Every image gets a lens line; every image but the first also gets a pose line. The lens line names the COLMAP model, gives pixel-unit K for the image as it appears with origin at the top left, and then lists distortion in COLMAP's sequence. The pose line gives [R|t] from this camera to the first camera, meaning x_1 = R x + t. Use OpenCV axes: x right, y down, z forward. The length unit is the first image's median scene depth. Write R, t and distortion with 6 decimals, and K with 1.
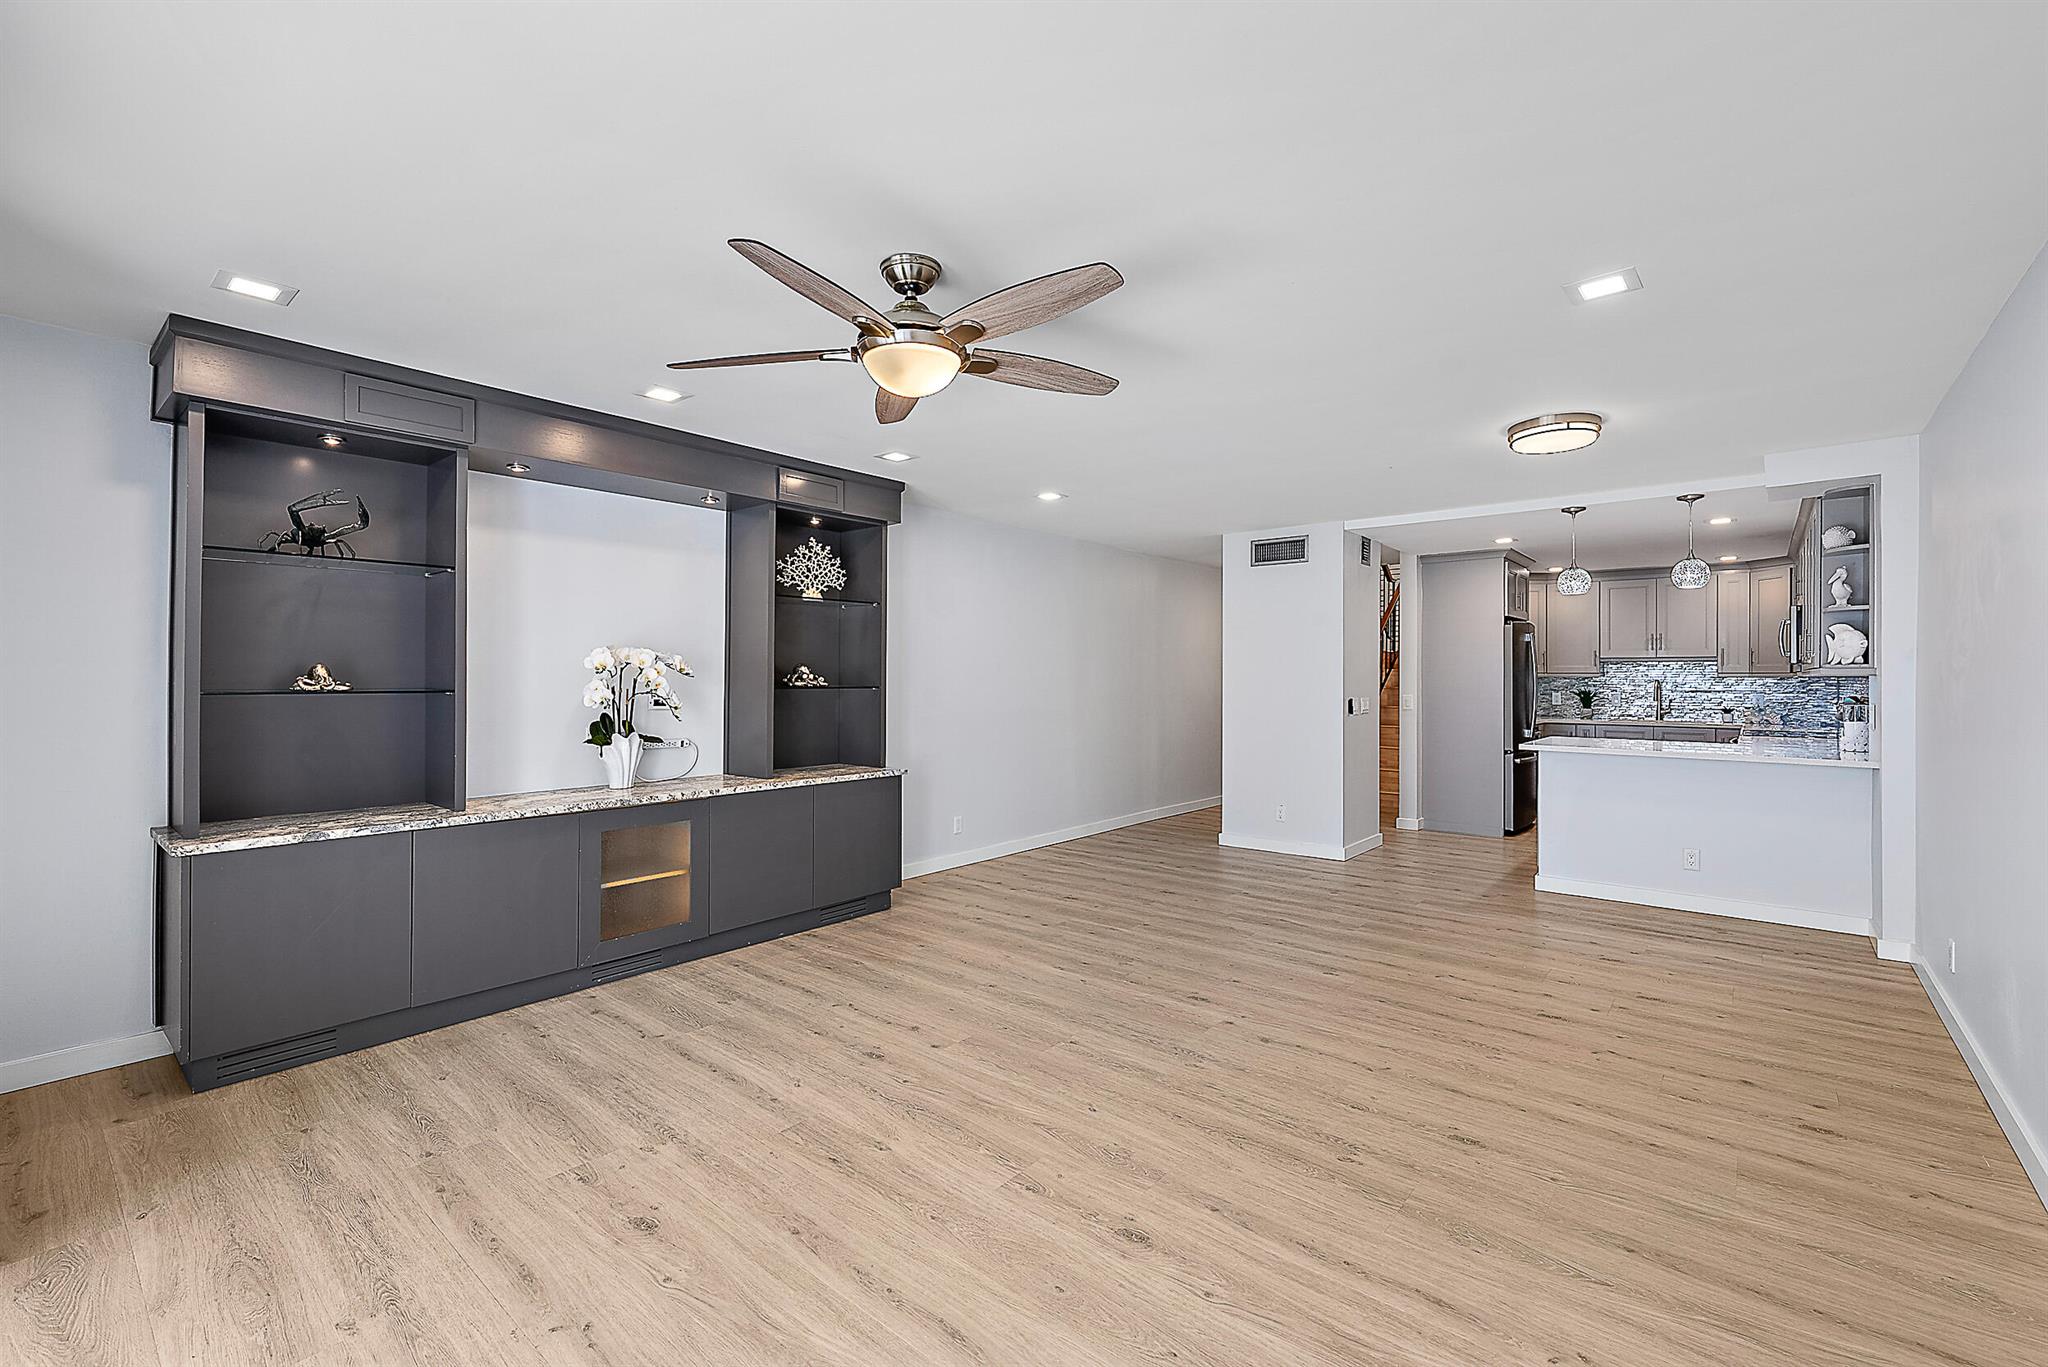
lens RADIAL K [[894.2, 0, 1029.2], [0, 894.2, 671.1], [0, 0, 1]] dist [0.000311, -0.000132]
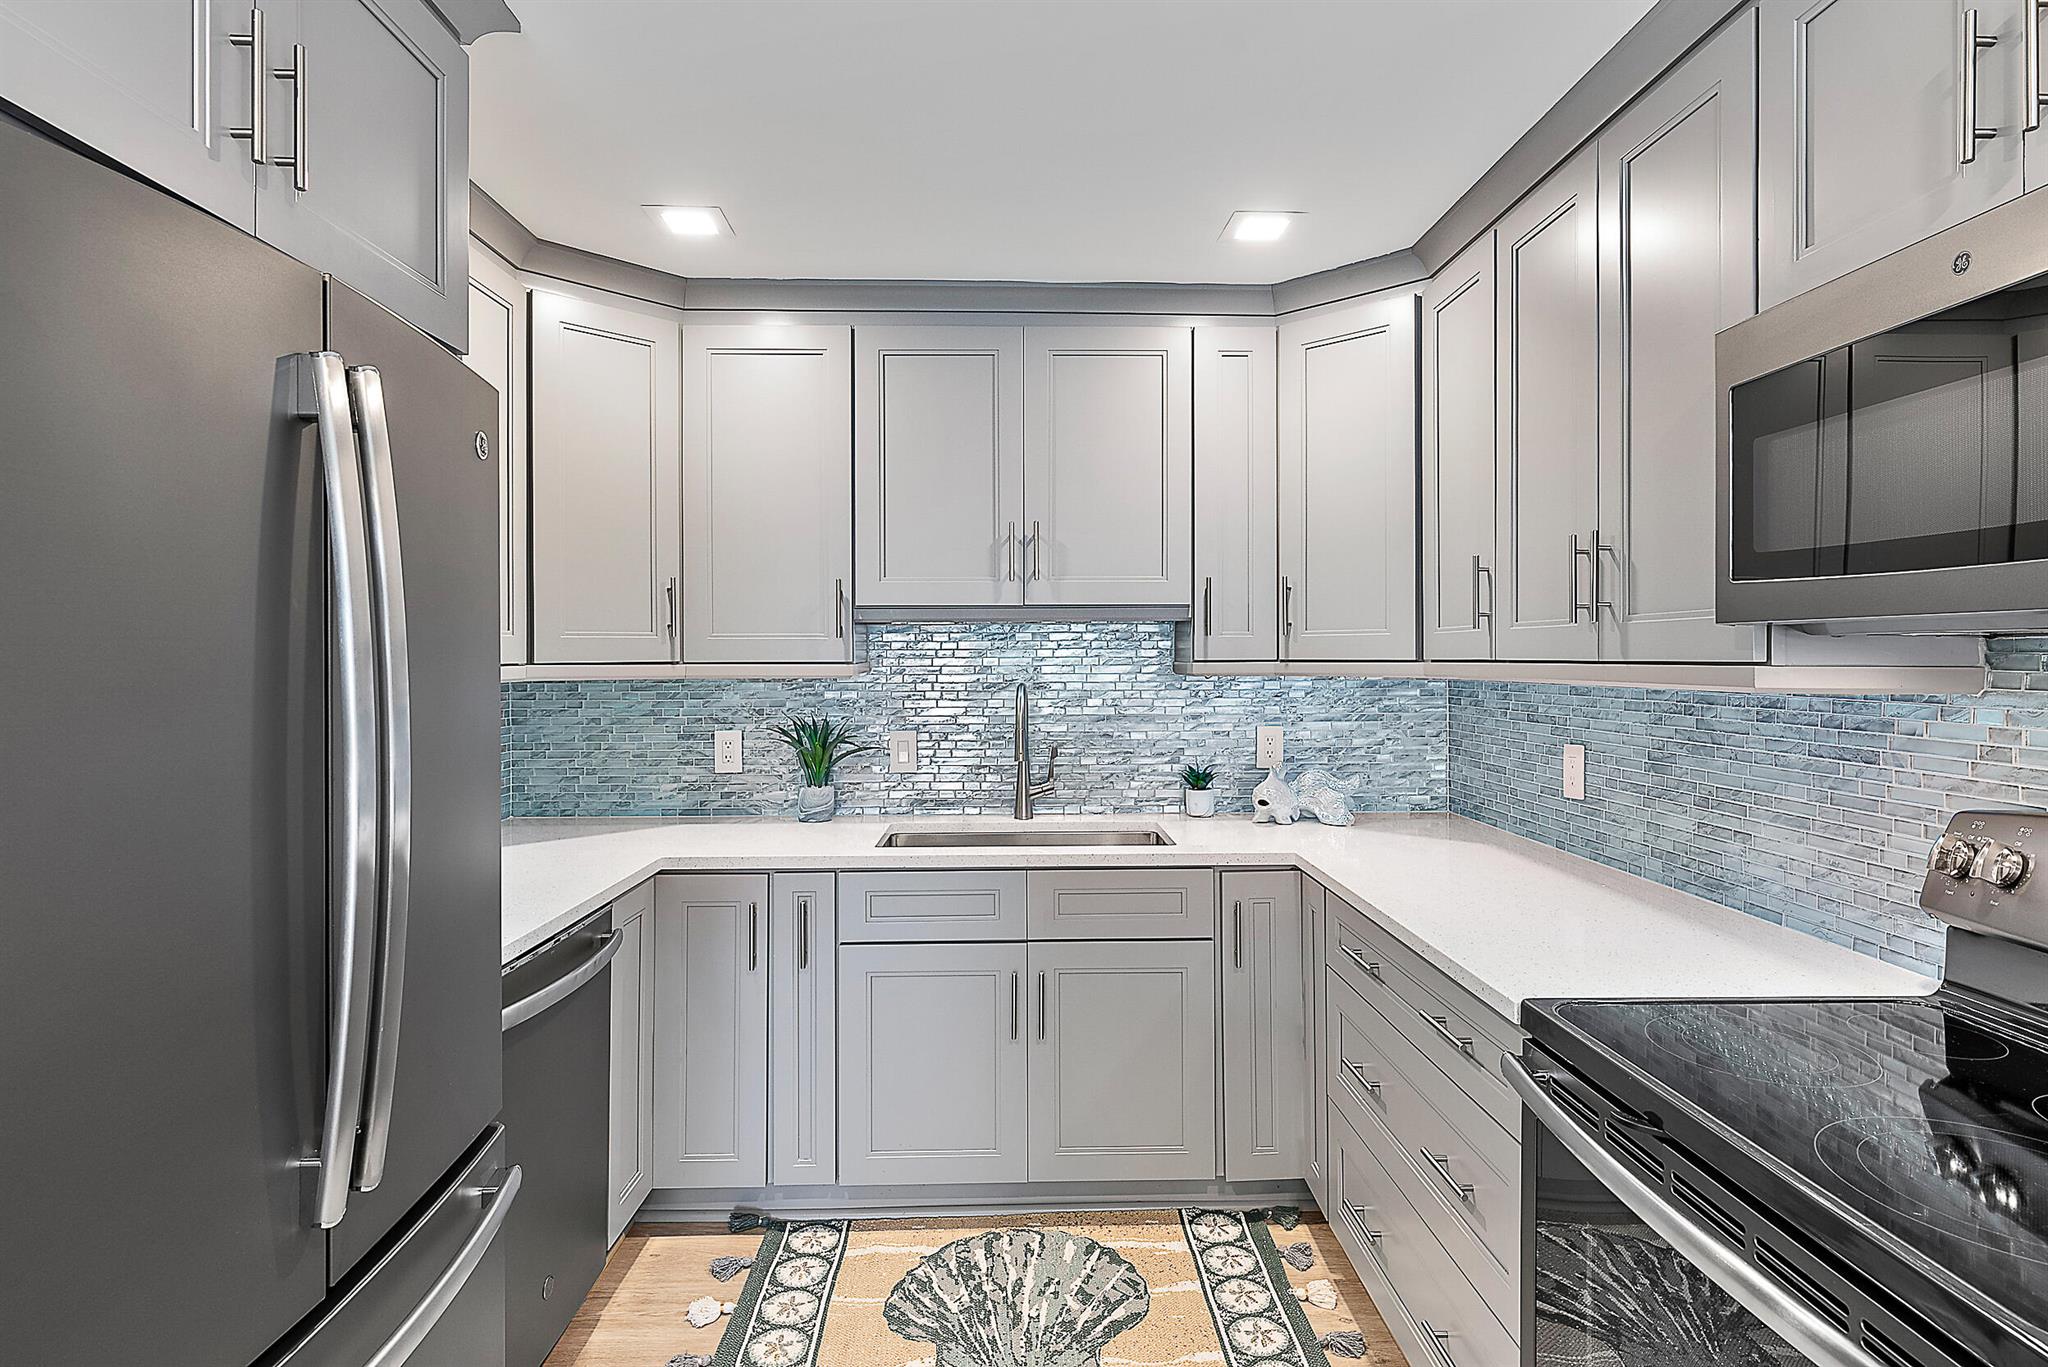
lens RADIAL K [[1085.3, 0, 1029.1], [0, 1085.3, 649.6], [0, 0, 1]] dist [0.000367, -0.000211]
pose [[0.755742, -0.003486, 0.654860, 0.469257], [0.003317, 0.999993, 0.001495, -0.002117], [-0.654861, 0.001043, 0.755749, 0.726630]]
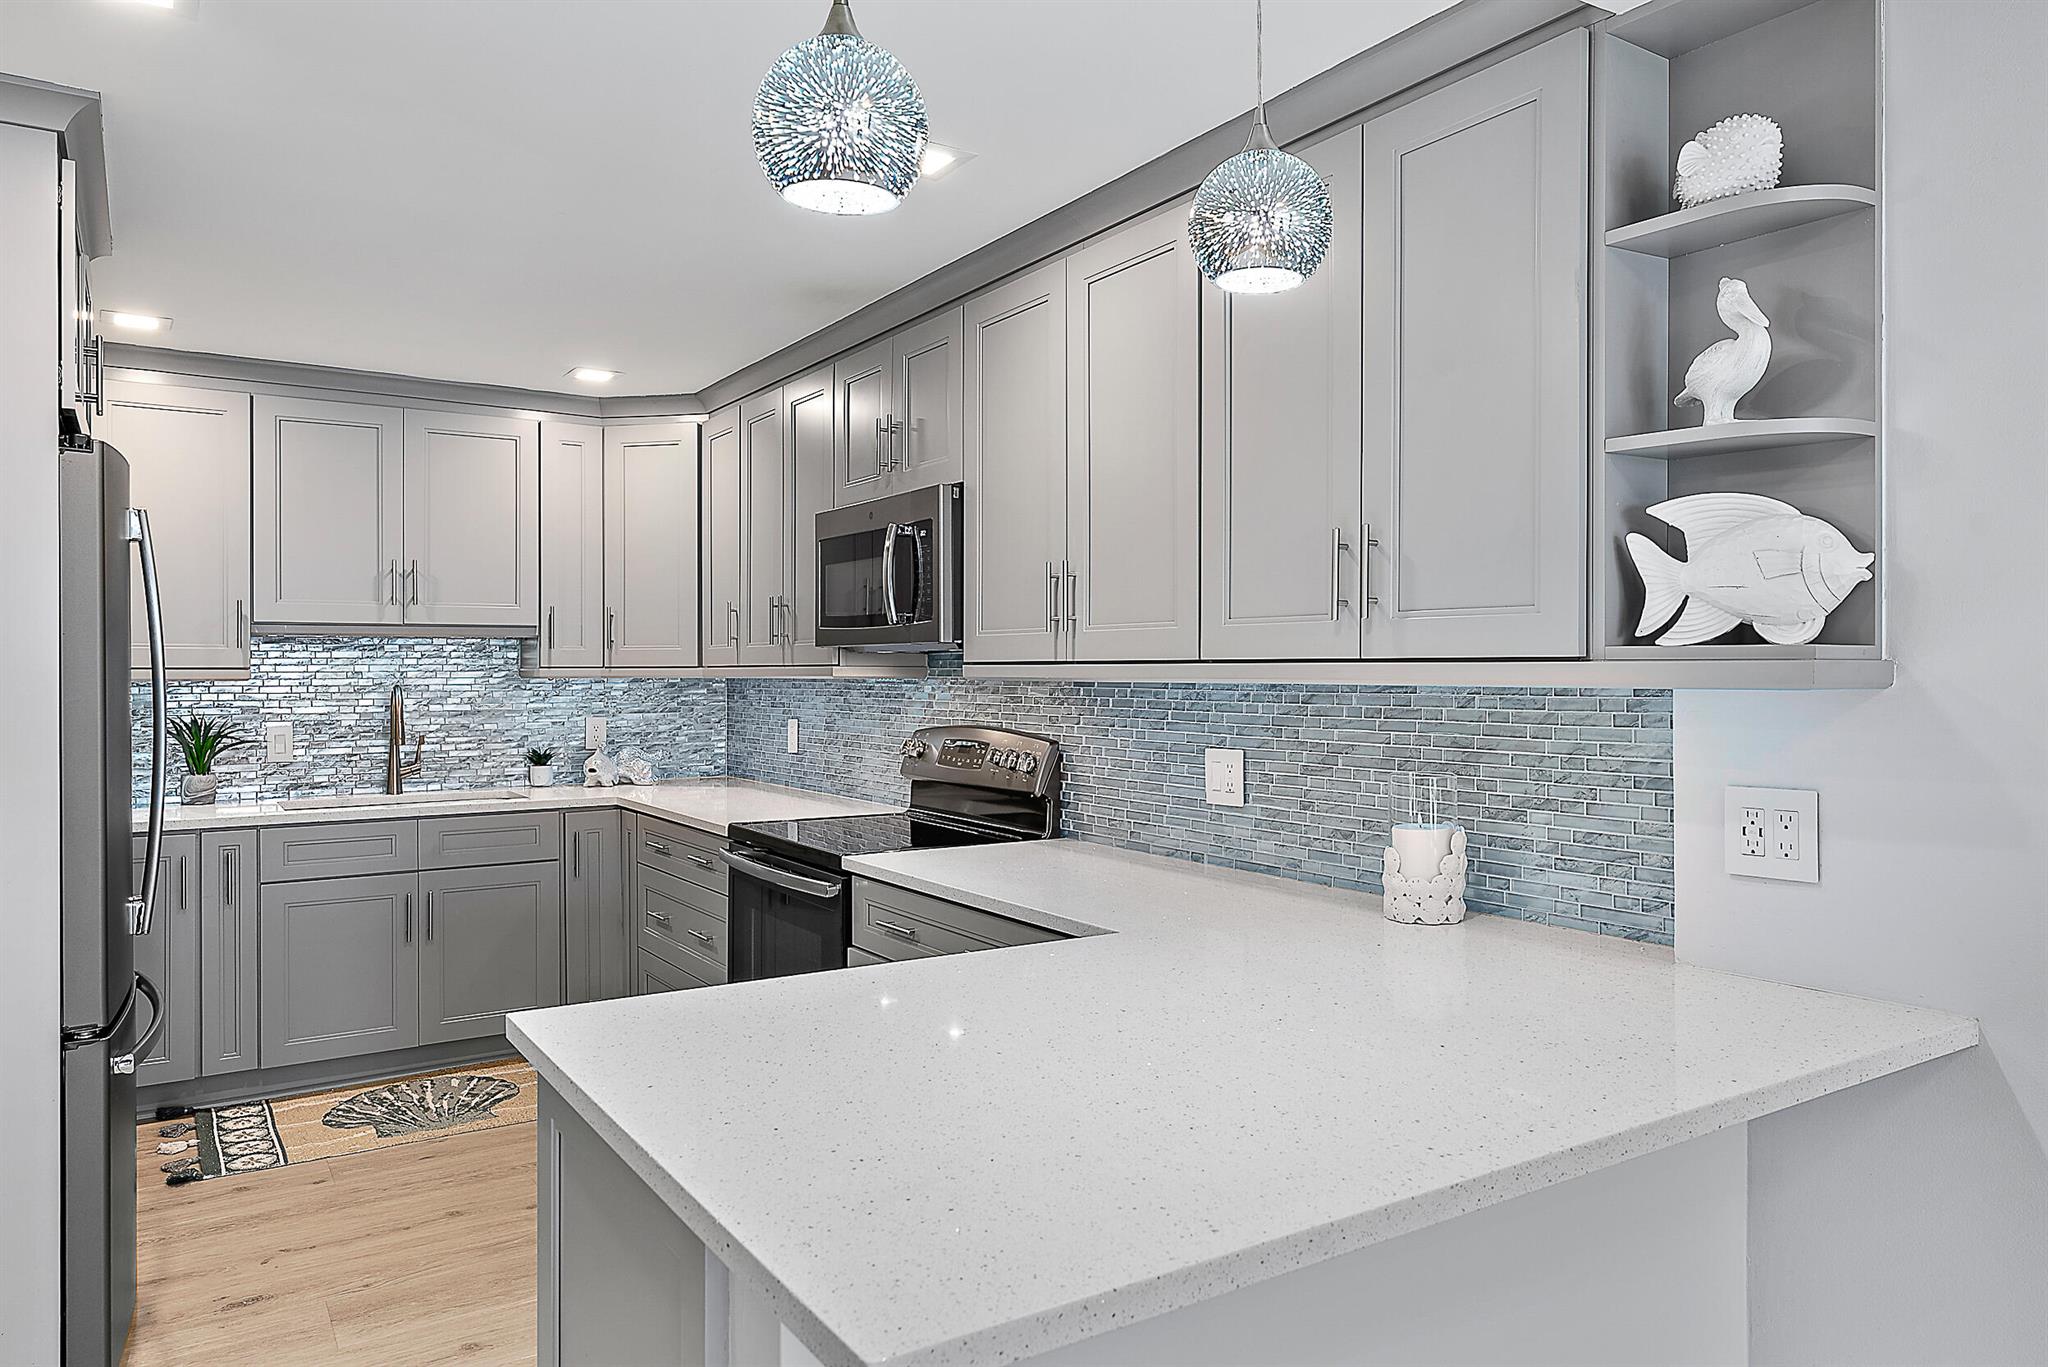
lens RADIAL K [[1343.9, 0, 1026.6], [0, 1343.9, 671.5], [0, 0, 1]] dist [0.000229, -0.002131]
pose [[0.308165, -0.007692, 0.951302, 0.252386], [-0.000838, 0.999965, 0.008358, -0.001020], [-0.951333, -0.003373, 0.308147, 0.577903]]
